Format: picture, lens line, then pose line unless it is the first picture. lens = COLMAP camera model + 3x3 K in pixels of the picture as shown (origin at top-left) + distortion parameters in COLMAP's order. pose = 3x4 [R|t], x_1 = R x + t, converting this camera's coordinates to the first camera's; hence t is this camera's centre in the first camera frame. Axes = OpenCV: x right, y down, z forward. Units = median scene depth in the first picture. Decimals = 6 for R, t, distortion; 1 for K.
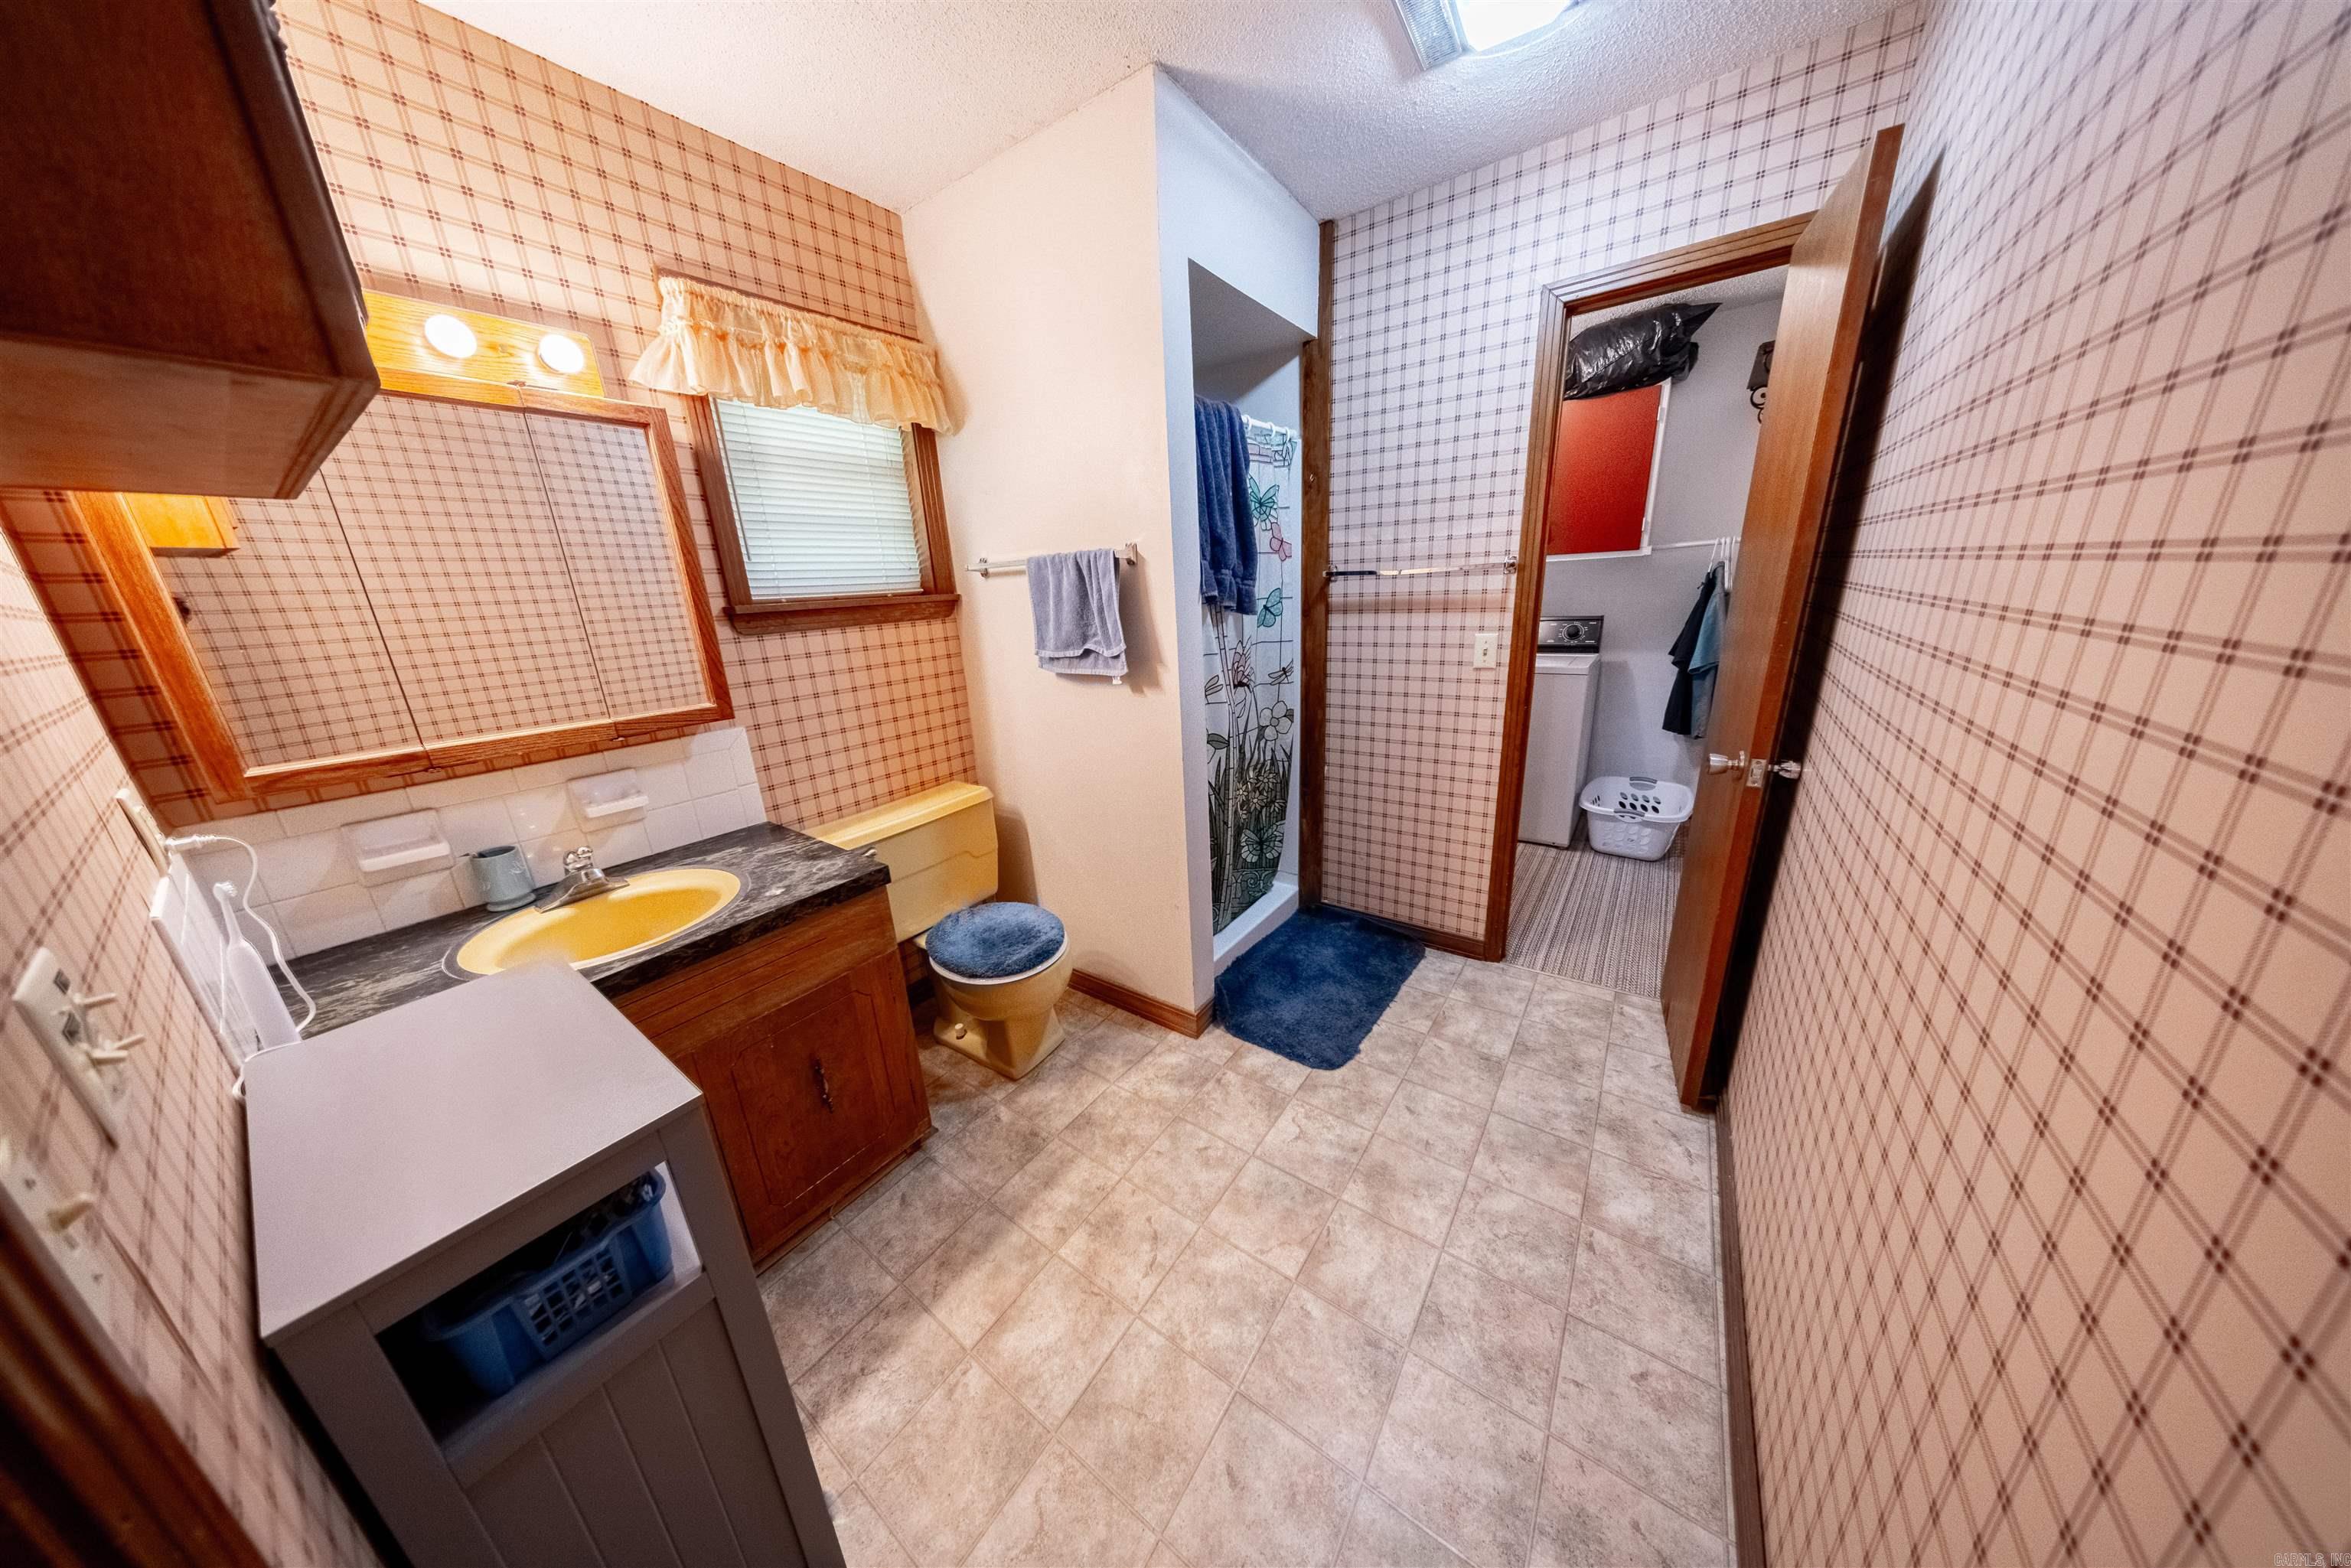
lens RADIAL K [[678.8, 0, 1172.7], [0, 678.8, 785.9], [0, 0, 1]] dist [-0.001403, 0.000212]
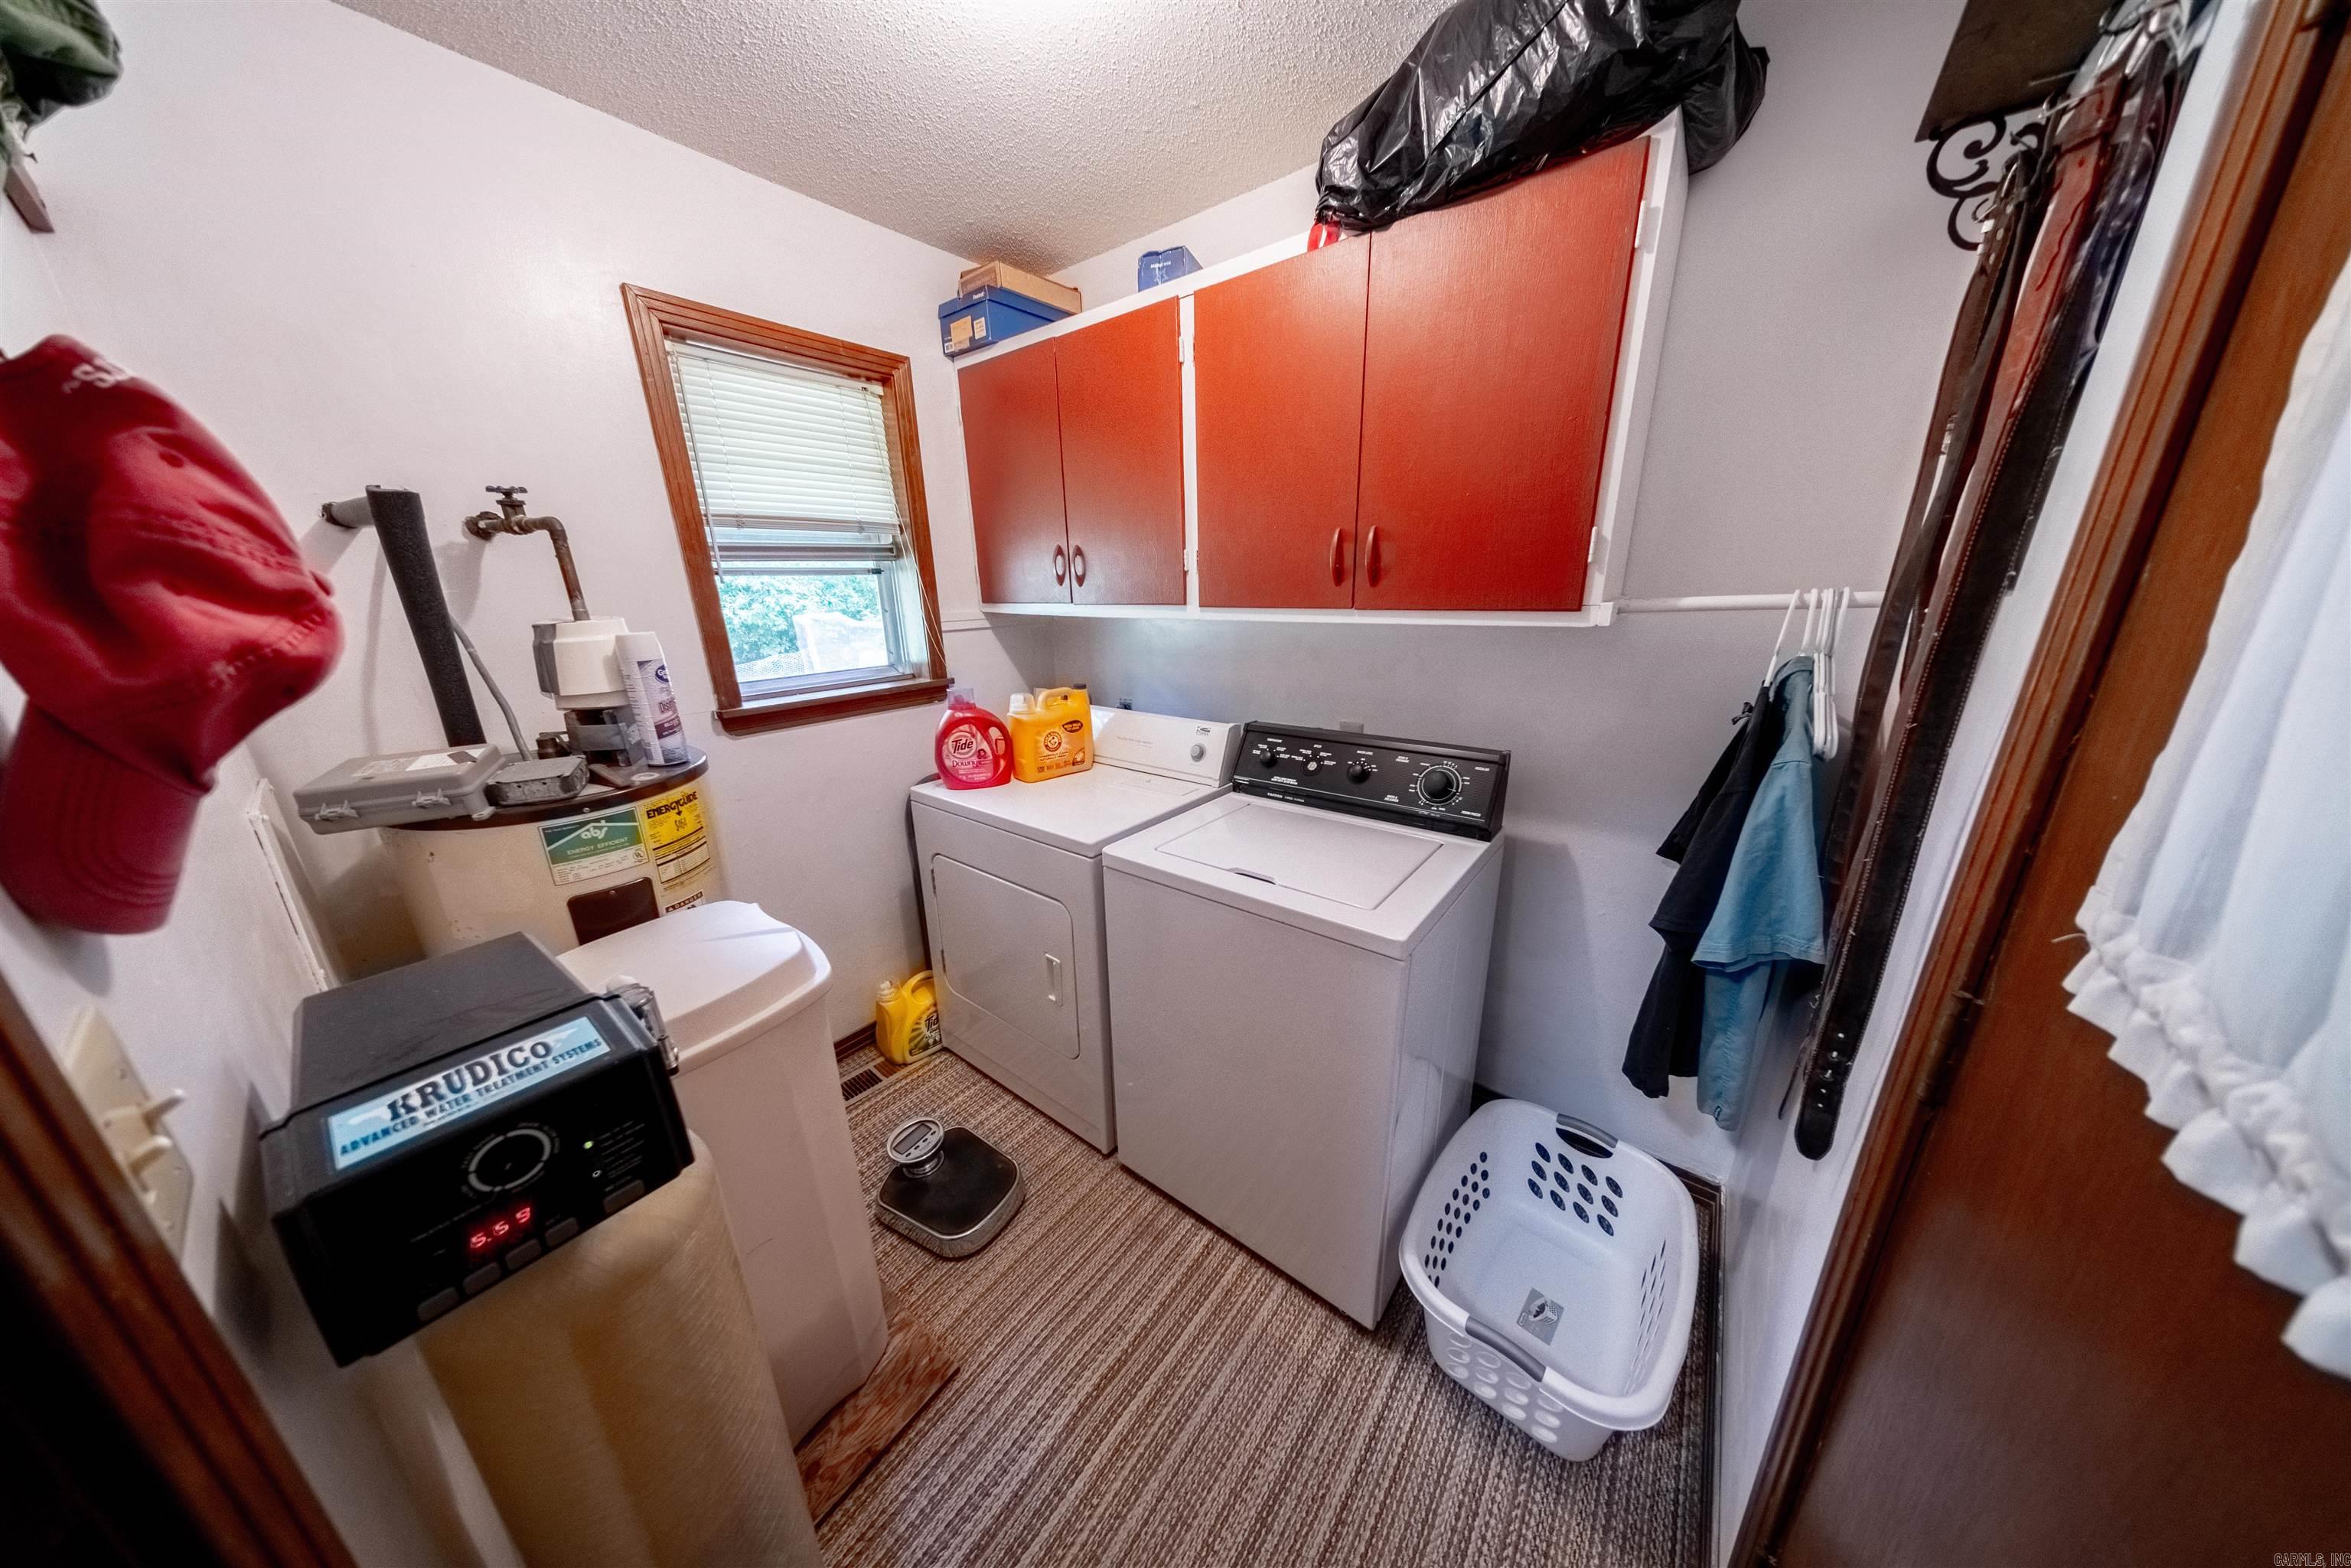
lens RADIAL K [[678.8, 0, 1170.6], [0, 678.8, 790.9], [0, 0, 1]] dist [-0.001403, 0.000212]
pose [[0.997995, 0.045850, -0.043644, 0.830685], [-0.045621, 0.998939, 0.006229, -0.416150], [0.043883, -0.004225, 0.999028, 1.054351]]
